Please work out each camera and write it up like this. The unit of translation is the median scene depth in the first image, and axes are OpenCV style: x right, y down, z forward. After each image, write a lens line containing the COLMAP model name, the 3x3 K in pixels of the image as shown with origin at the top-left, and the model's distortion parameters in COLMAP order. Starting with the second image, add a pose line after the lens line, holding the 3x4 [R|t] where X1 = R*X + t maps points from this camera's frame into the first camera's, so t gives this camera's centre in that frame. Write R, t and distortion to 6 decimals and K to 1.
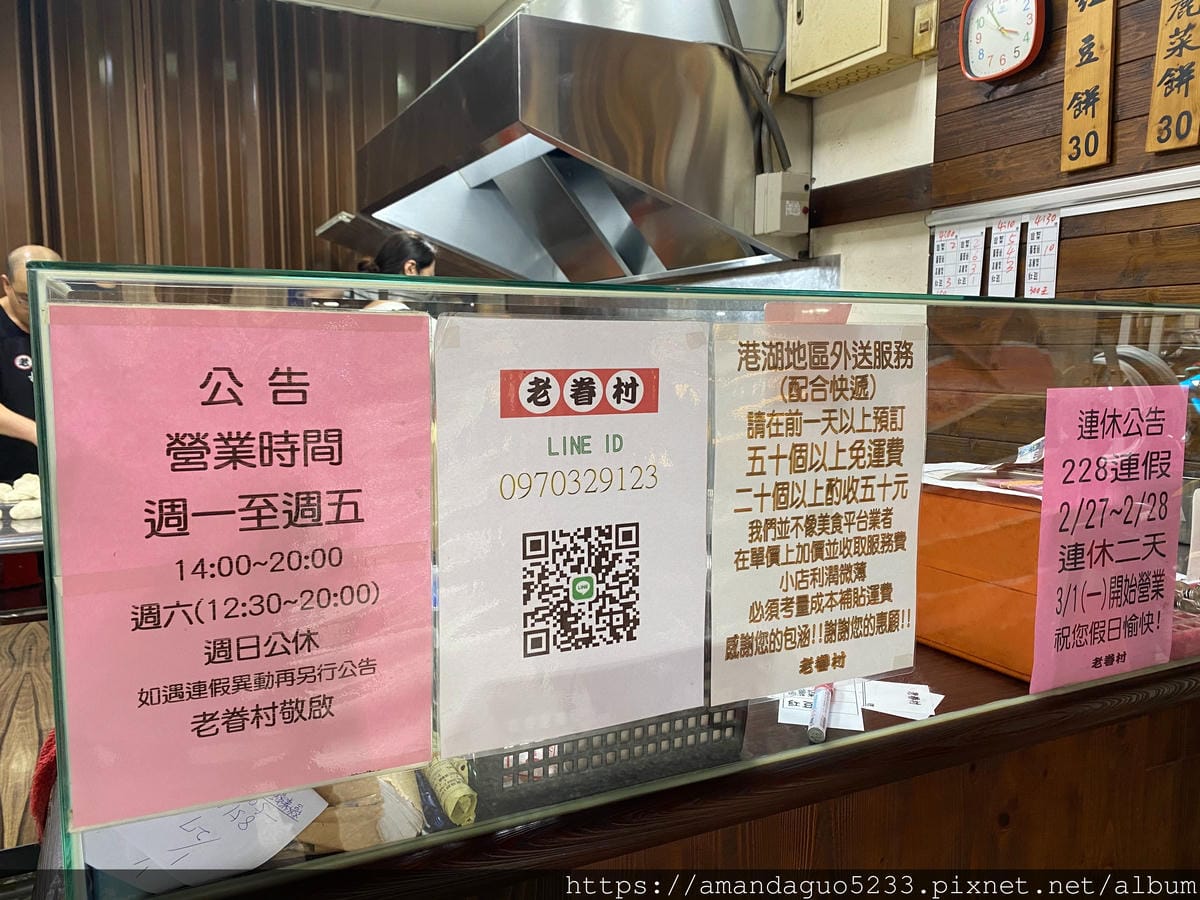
lens RADIAL K [[917.6, 0, 600.0], [0, 917.6, 450.0], [0, 0, 1]] dist [0.085490, -0.075015]
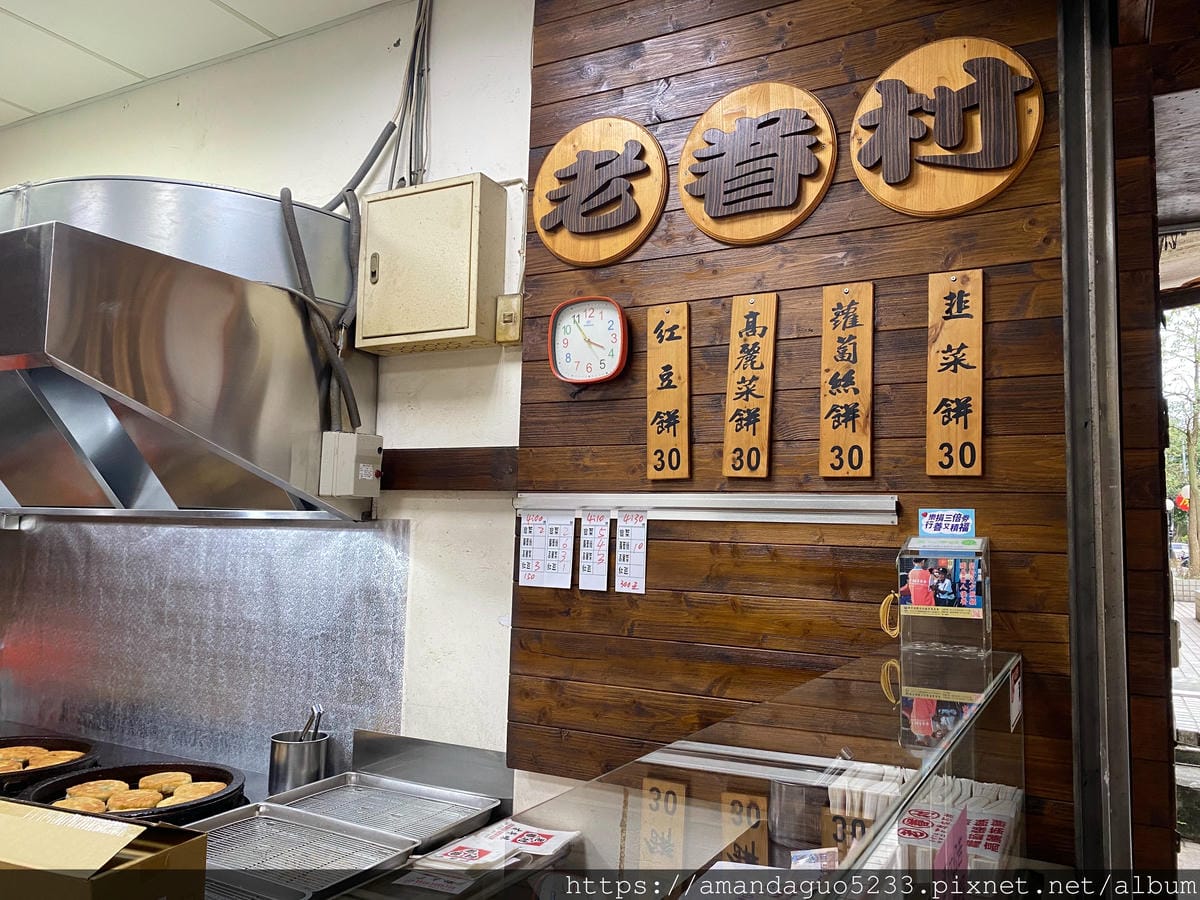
lens RADIAL K [[917.6, 0, 600.0], [0, 917.6, 450.0], [0, 0, 1]] dist [0.085490, -0.075015]
pose [[0.807768, 0.063511, 0.586070, -0.162770], [0.043521, 0.985041, -0.166731, -0.143538], [-0.587892, 0.160186, 0.792921, 0.171057]]
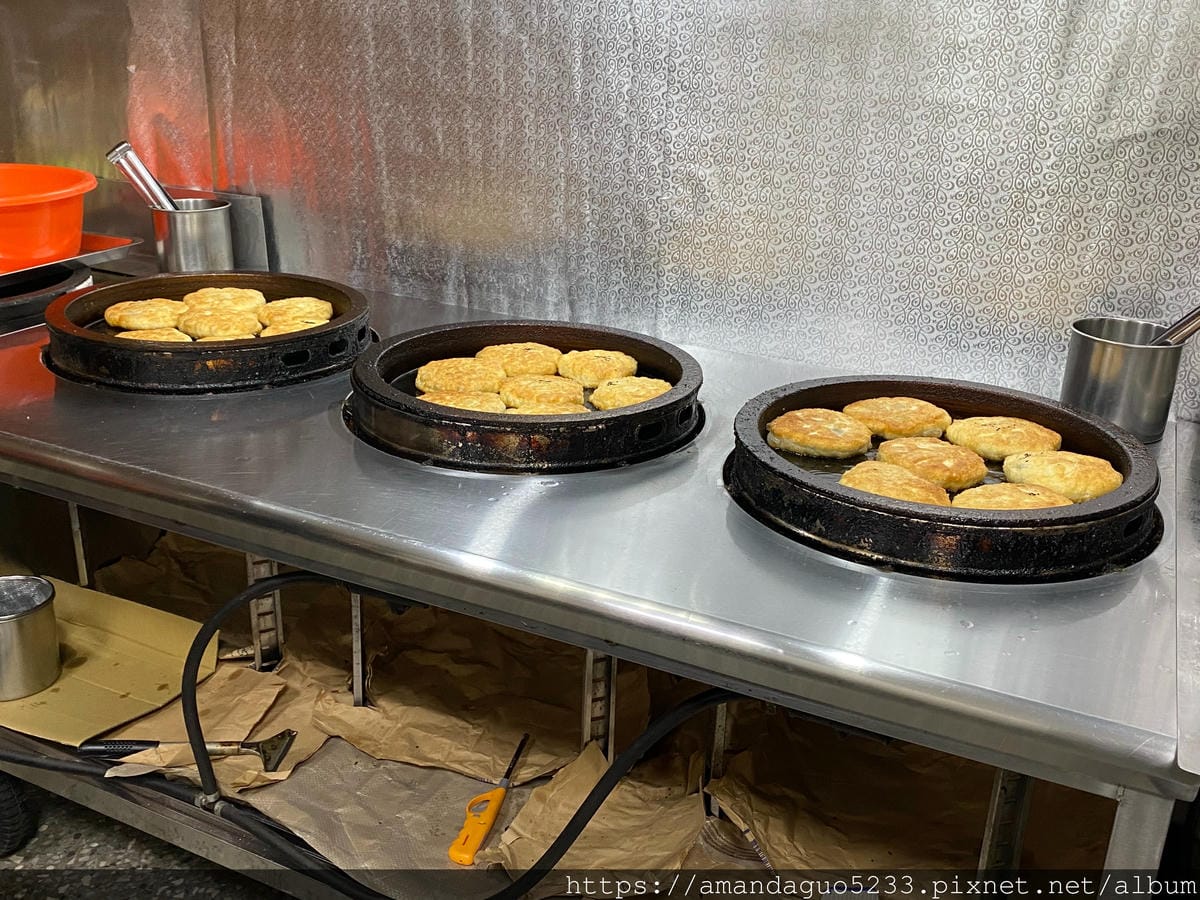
lens RADIAL K [[1178.7, 0, 600.0], [0, 1178.7, 450.0], [0, 0, 1]] dist [0.015994, -0.011762]
pose [[0.778866, -0.208554, 0.591501, -0.486556], [0.040316, 0.957793, 0.284616, -0.158062], [-0.625893, -0.197831, 0.754401, 0.981254]]
